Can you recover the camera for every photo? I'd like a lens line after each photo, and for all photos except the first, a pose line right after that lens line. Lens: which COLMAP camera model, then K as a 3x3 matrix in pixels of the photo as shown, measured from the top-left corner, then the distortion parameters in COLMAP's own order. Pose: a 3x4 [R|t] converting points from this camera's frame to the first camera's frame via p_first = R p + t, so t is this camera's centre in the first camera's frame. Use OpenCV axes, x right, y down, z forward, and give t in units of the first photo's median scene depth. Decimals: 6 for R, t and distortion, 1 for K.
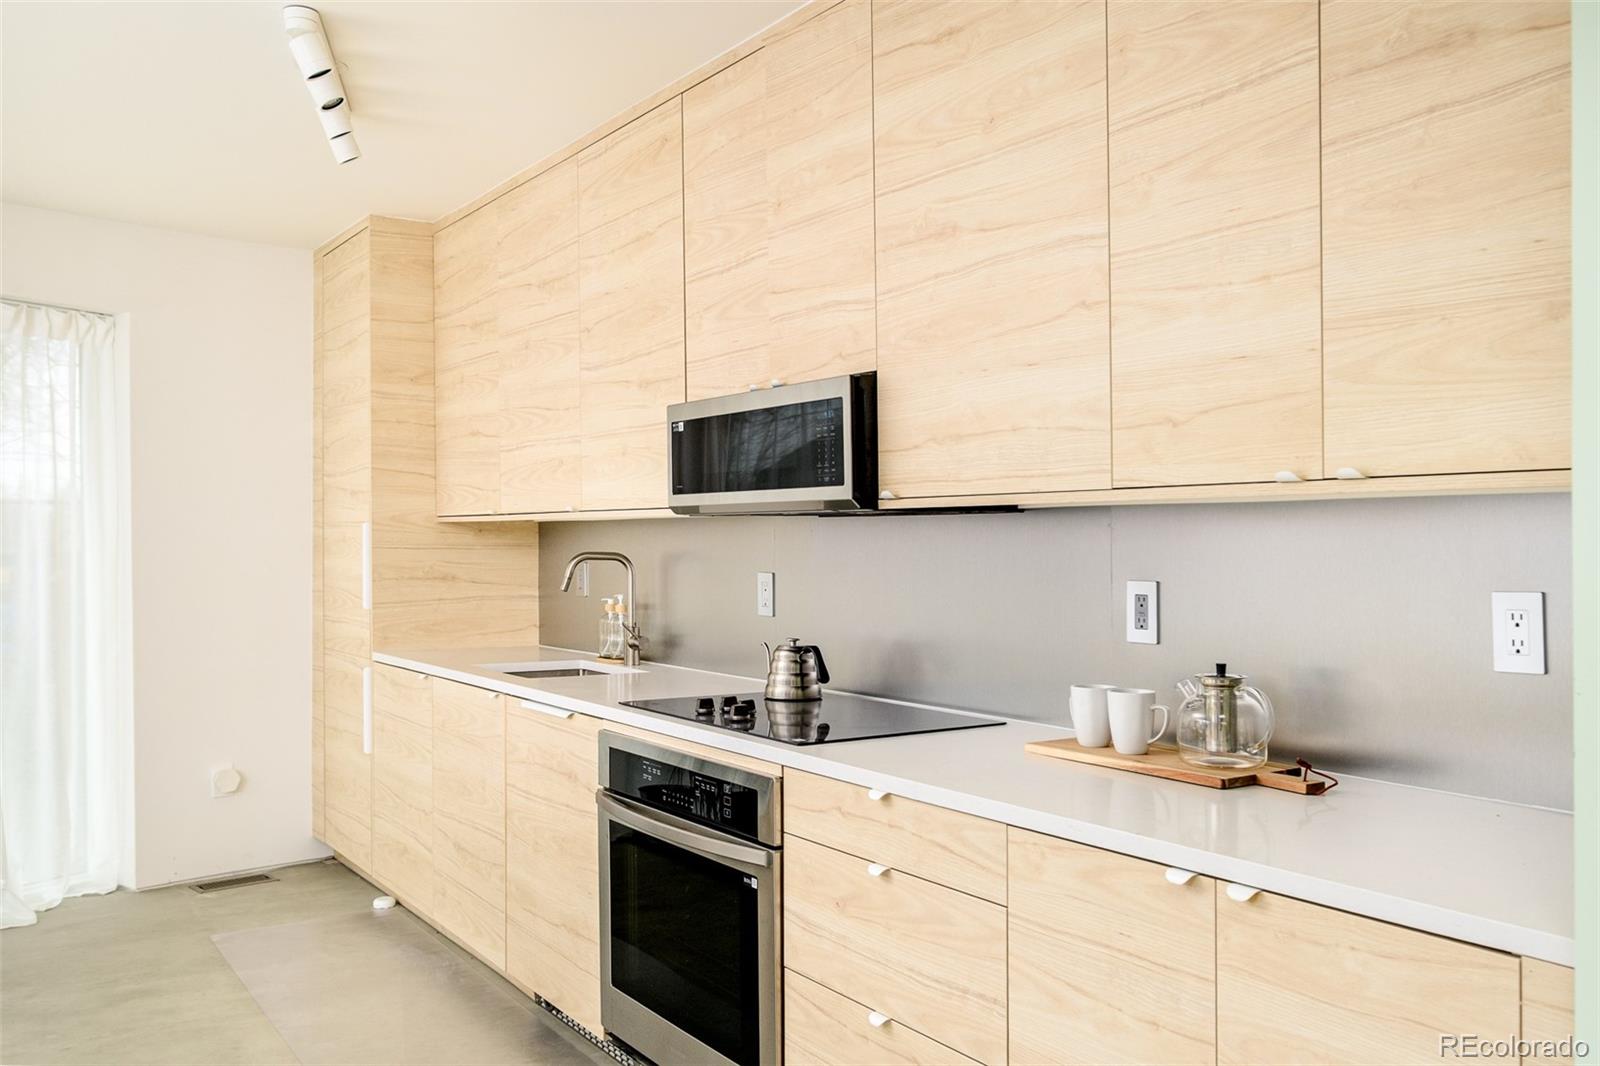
lens RADIAL K [[1302.7, 0, 795.5], [0, 1302.7, 542.1], [0, 0, 1]] dist [-0.017692, 0.011624]
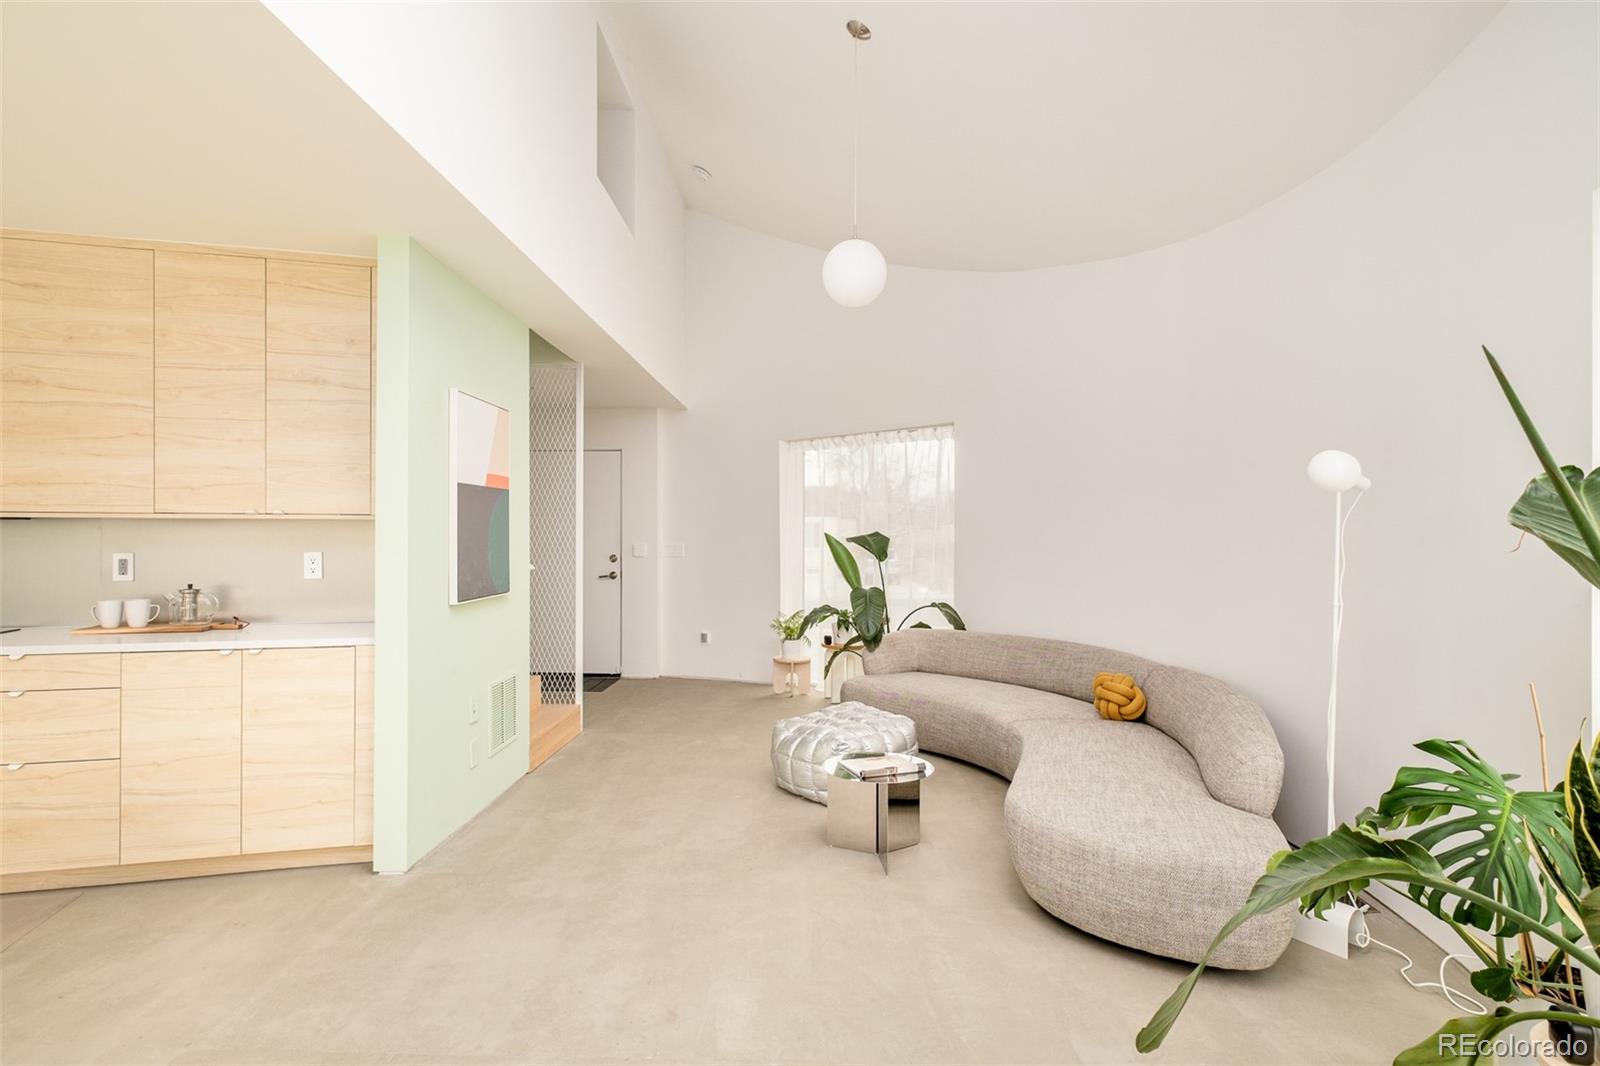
lens RADIAL K [[826.2, 0, 795.4], [0, 826.2, 528.4], [0, 0, 1]] dist [0.006028, 0.000073]
pose [[0.342112, 0.007465, 0.939629, -0.550553], [-0.001840, 0.999972, -0.007275, -0.002294], [-0.939657, 0.000760, 0.342116, -0.448106]]
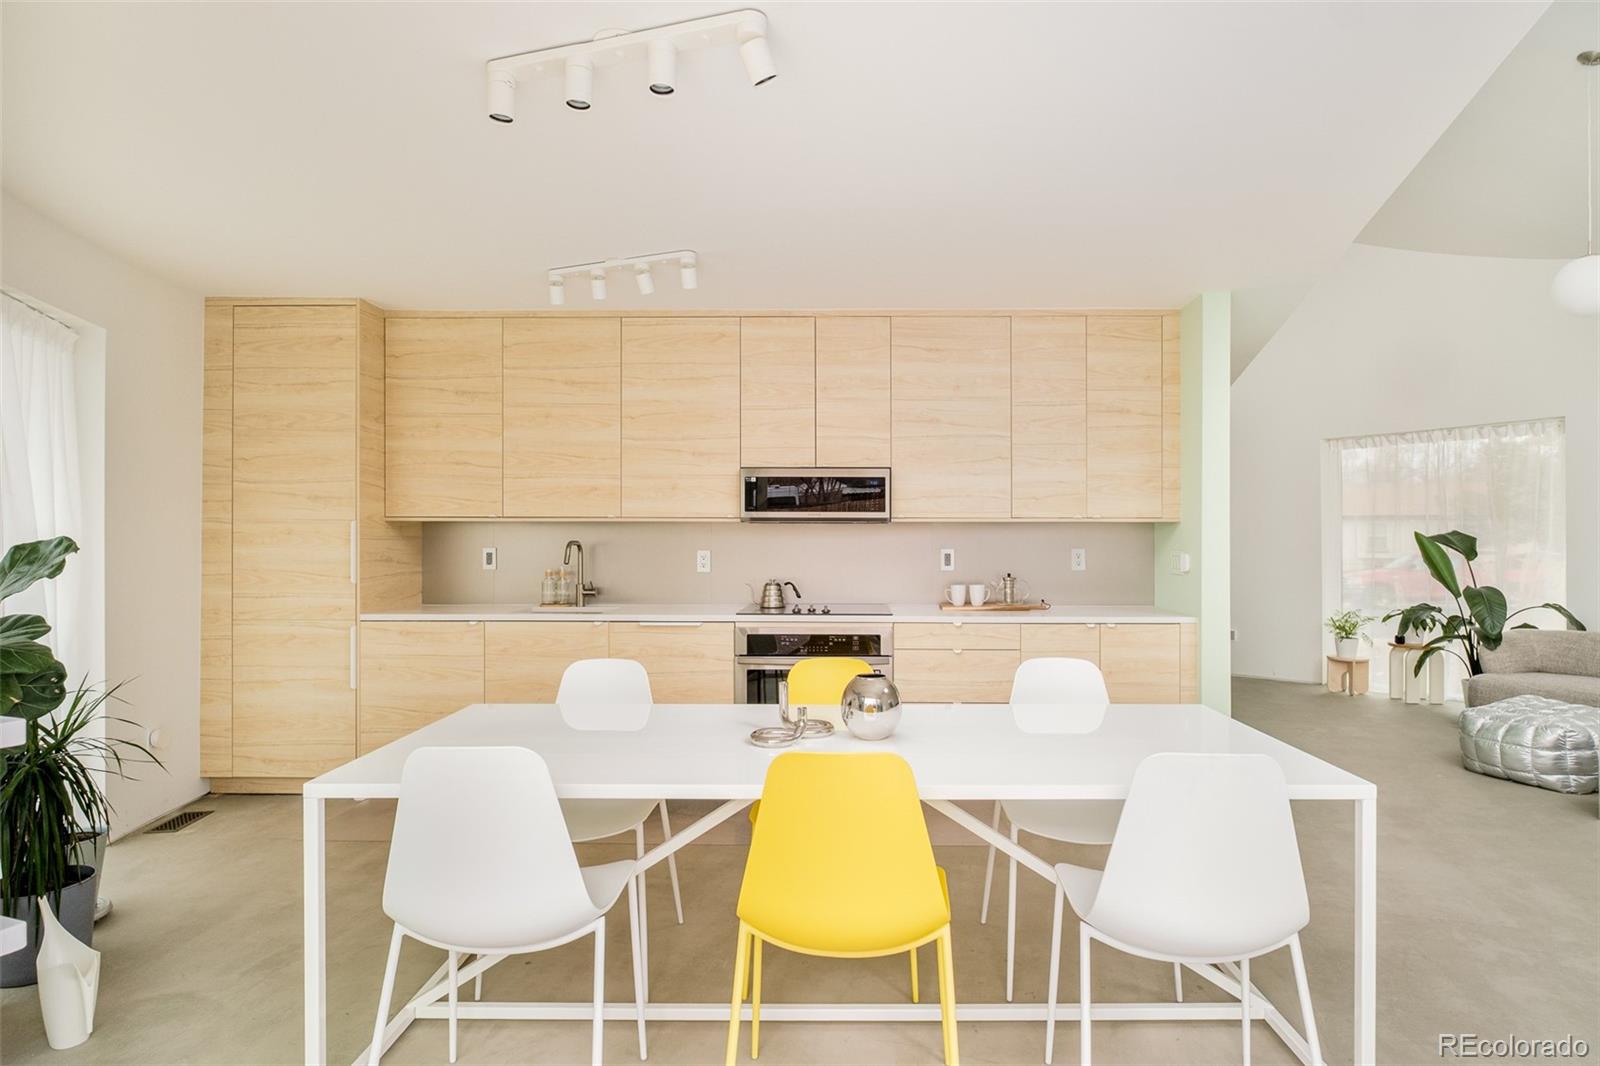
lens RADIAL K [[880.9, 0, 821.4], [0, 880.9, 527.1], [0, 0, 1]] dist [-0.012942, 0.003259]
pose [[0.584740, 0.006670, 0.811194, -1.213207], [0.000157, 0.999965, -0.008335, -0.000676], [-0.811221, 0.005002, 0.584718, 0.087337]]
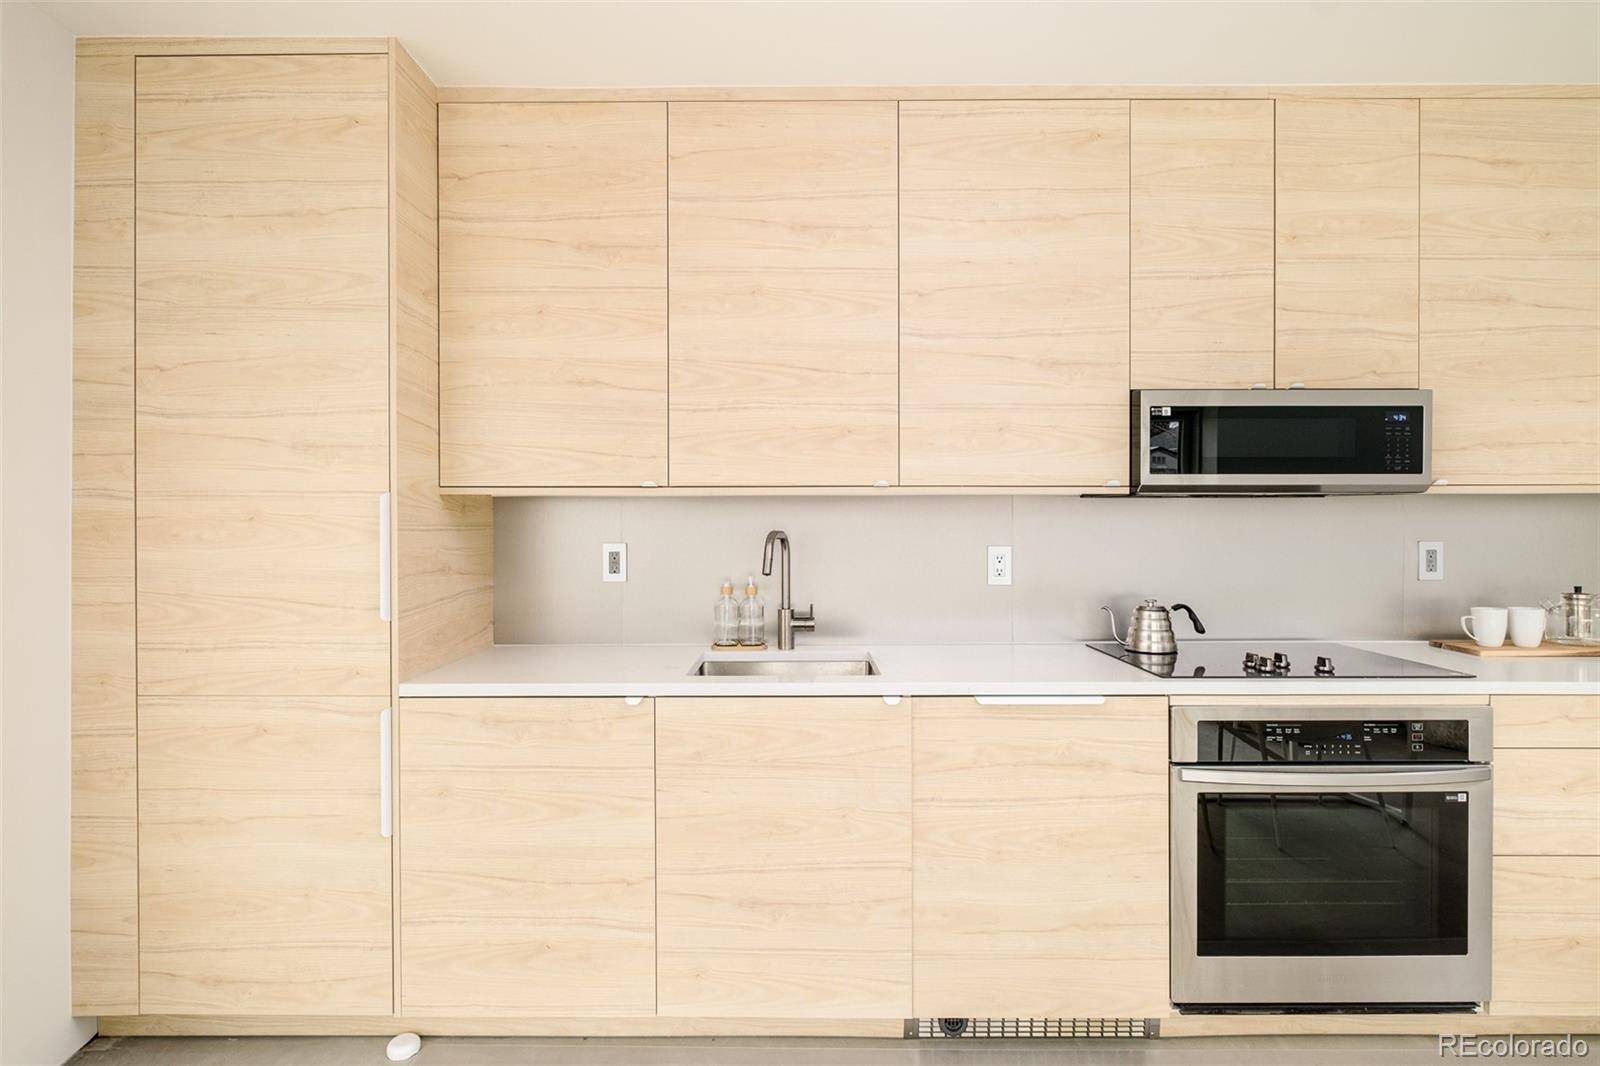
lens RADIAL K [[843.9, 0, 788.6], [0, 843.9, 512.7], [0, 0, 1]] dist [-0.009584, 0.002618]
pose [[0.574600, 0.001206, 0.818433, -0.865971], [0.004059, 0.999982, -0.004323, -0.003332], [-0.818424, 0.005806, 0.574585, 0.886362]]
